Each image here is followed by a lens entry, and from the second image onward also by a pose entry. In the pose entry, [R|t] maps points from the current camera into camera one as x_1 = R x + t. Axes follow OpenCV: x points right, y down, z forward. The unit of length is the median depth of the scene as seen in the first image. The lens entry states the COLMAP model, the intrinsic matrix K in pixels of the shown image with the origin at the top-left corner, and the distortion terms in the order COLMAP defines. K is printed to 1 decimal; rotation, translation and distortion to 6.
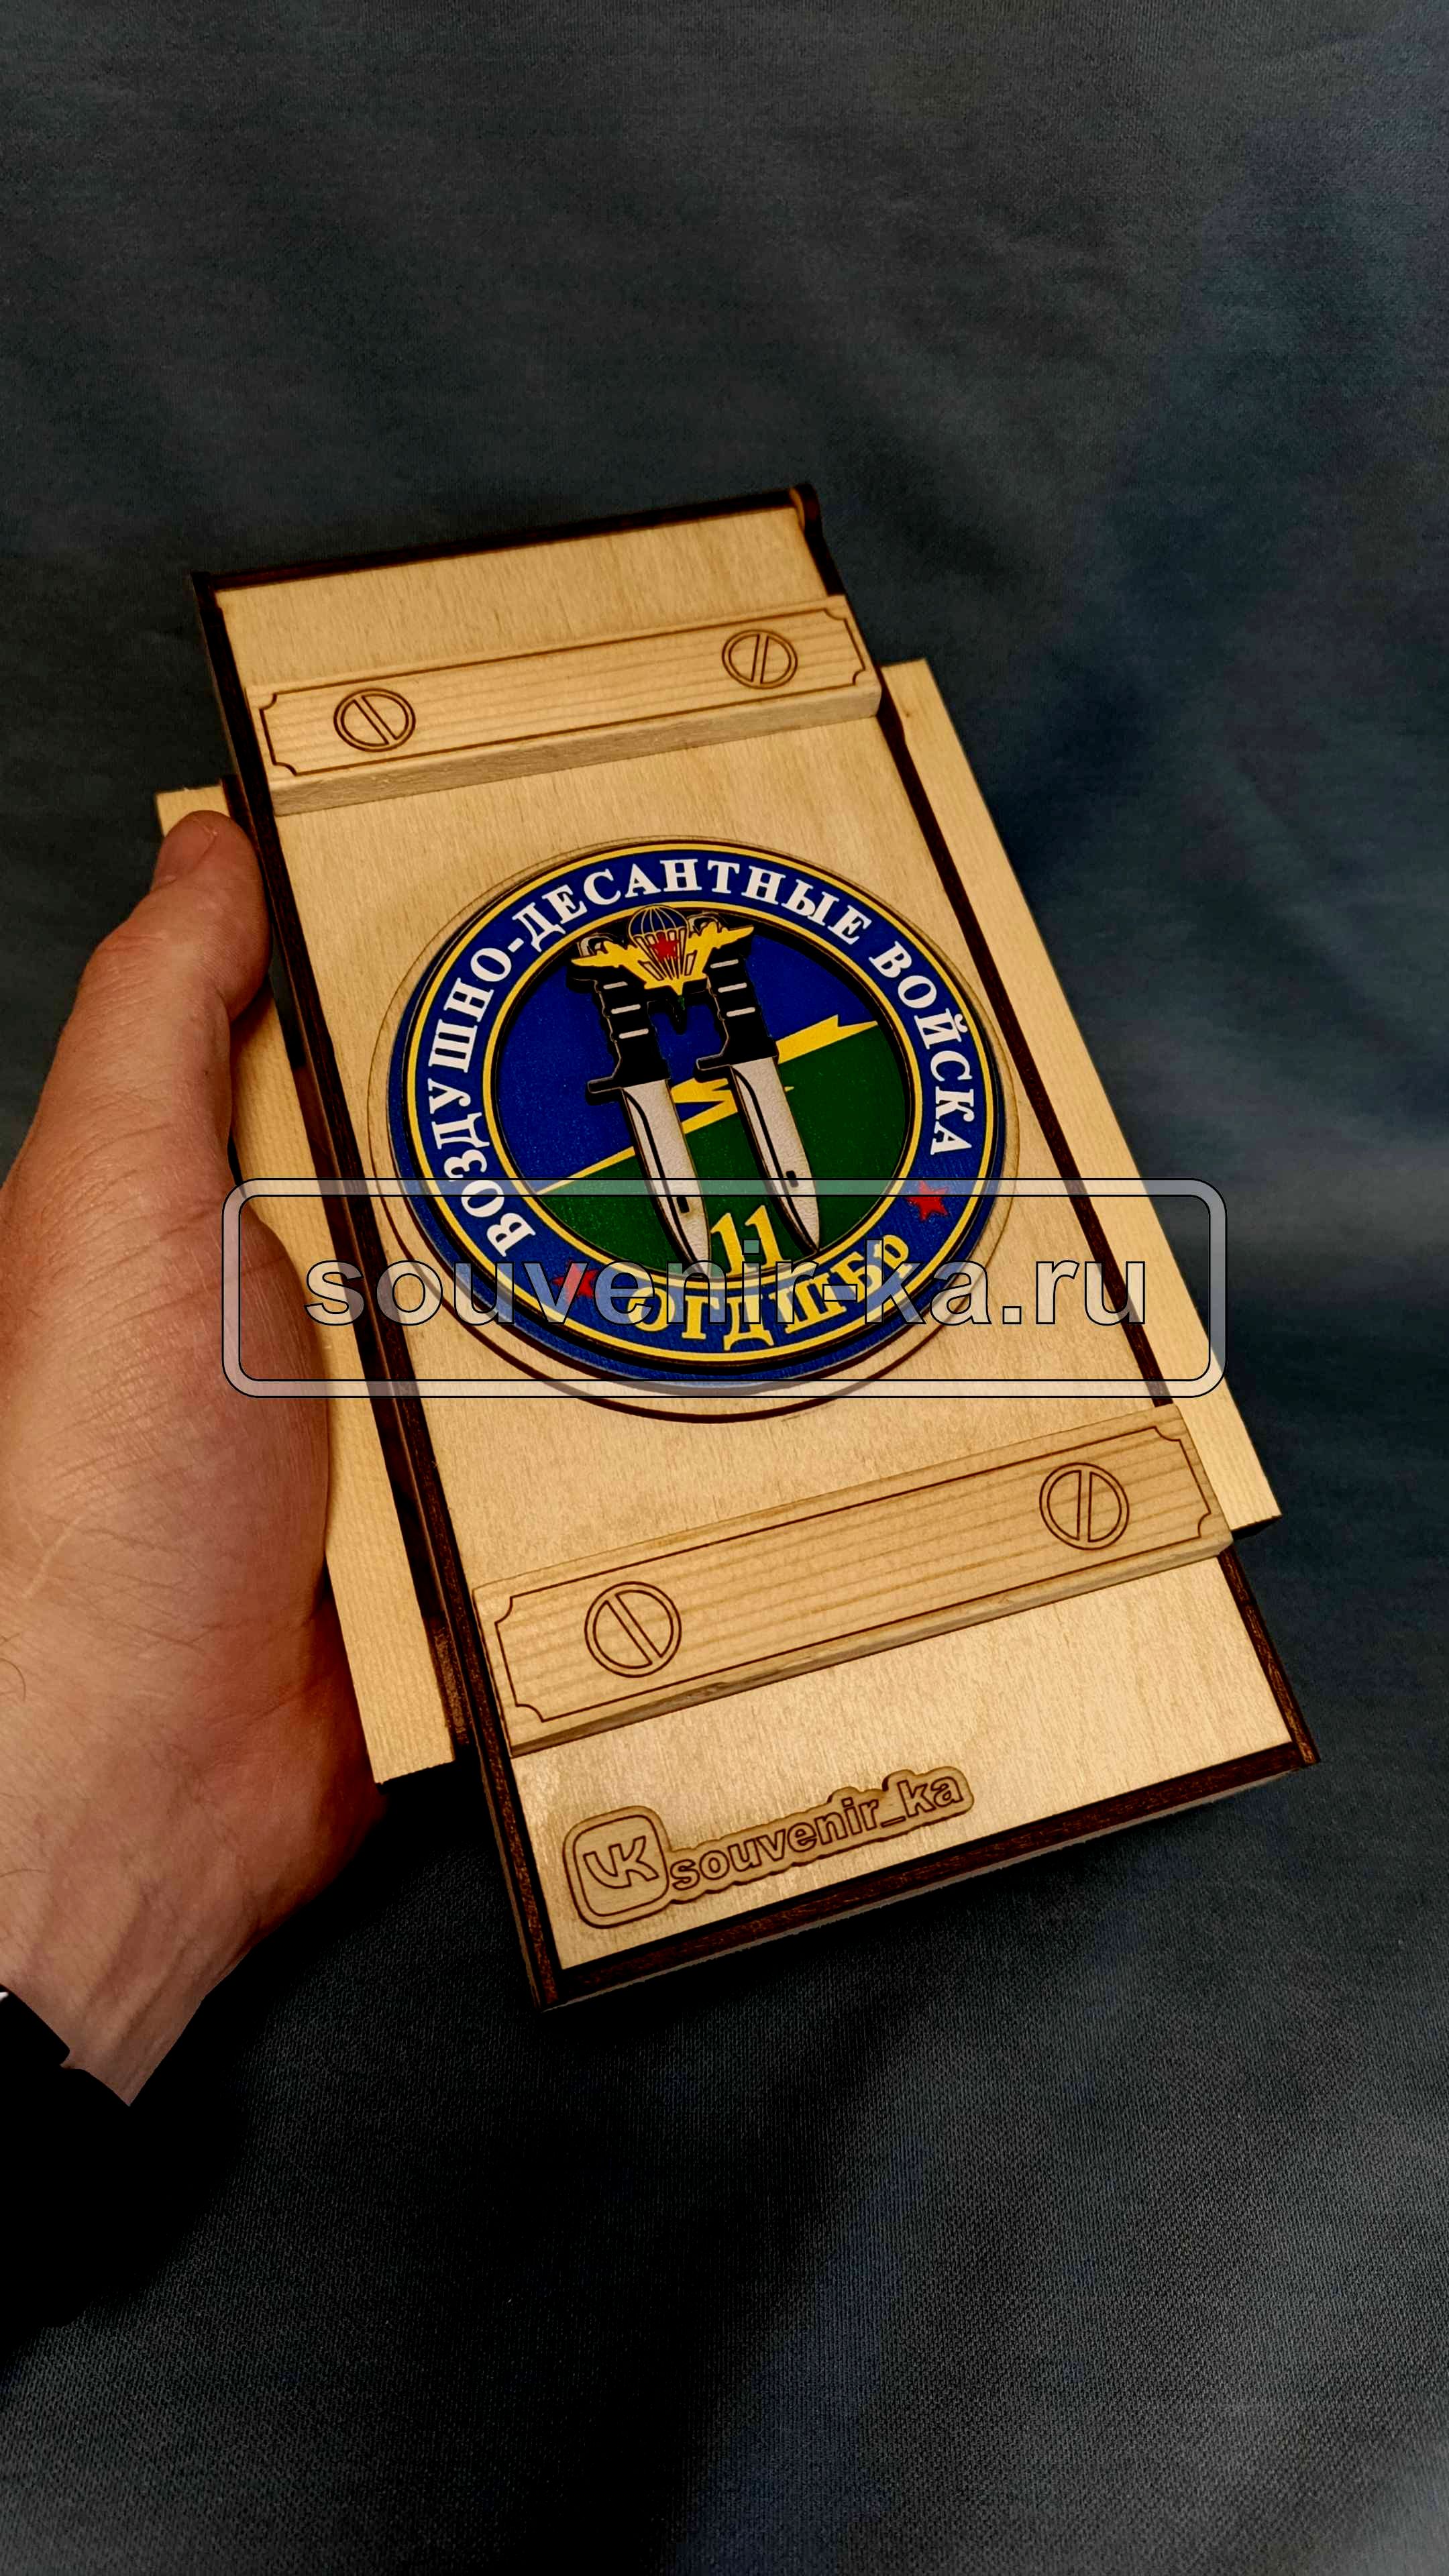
lens RADIAL K [[1853.0, 0, 724.5], [0, 1853.0, 1288.0], [0, 0, 1]] dist [0.103637, -0.279653]
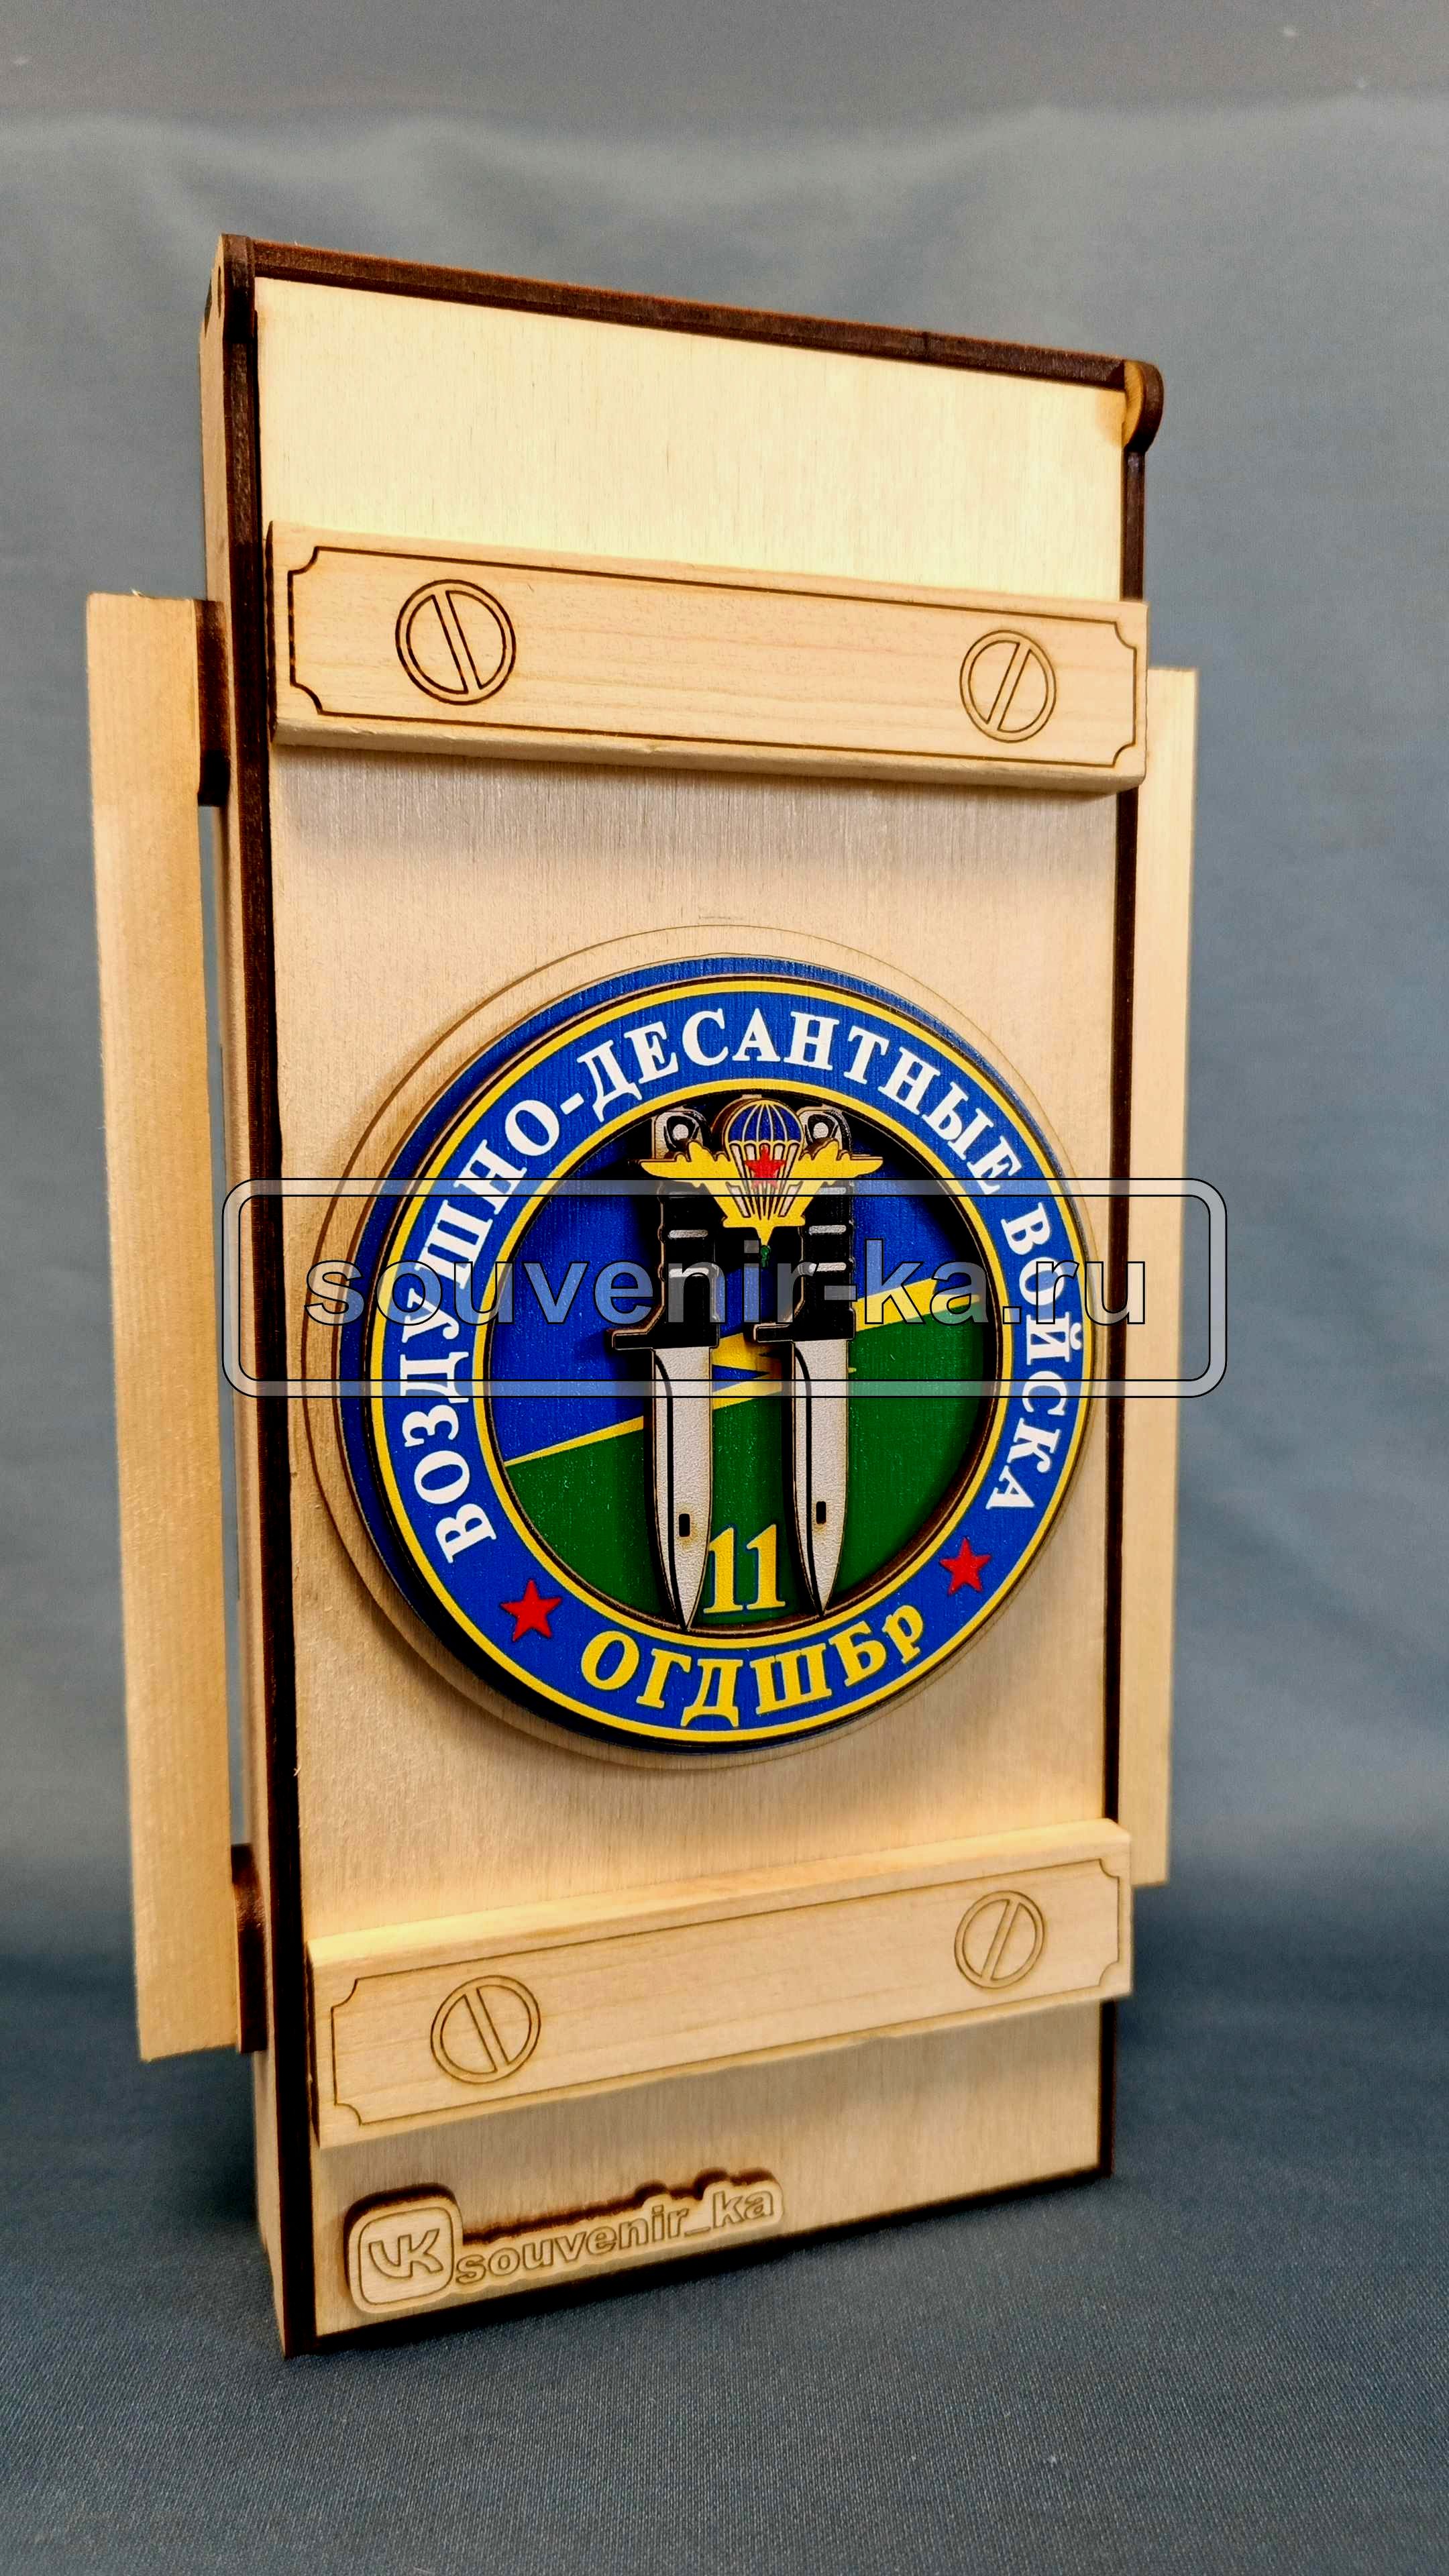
lens RADIAL K [[1853.0, 0, 724.5], [0, 1853.0, 1288.0], [0, 0, 1]] dist [0.103637, -0.279653]
pose [[0.935513, 0.258315, 0.241017, -0.213575], [-0.336883, 0.857743, 0.388313, -0.425570], [-0.106423, -0.444467, 0.889451, 0.327376]]
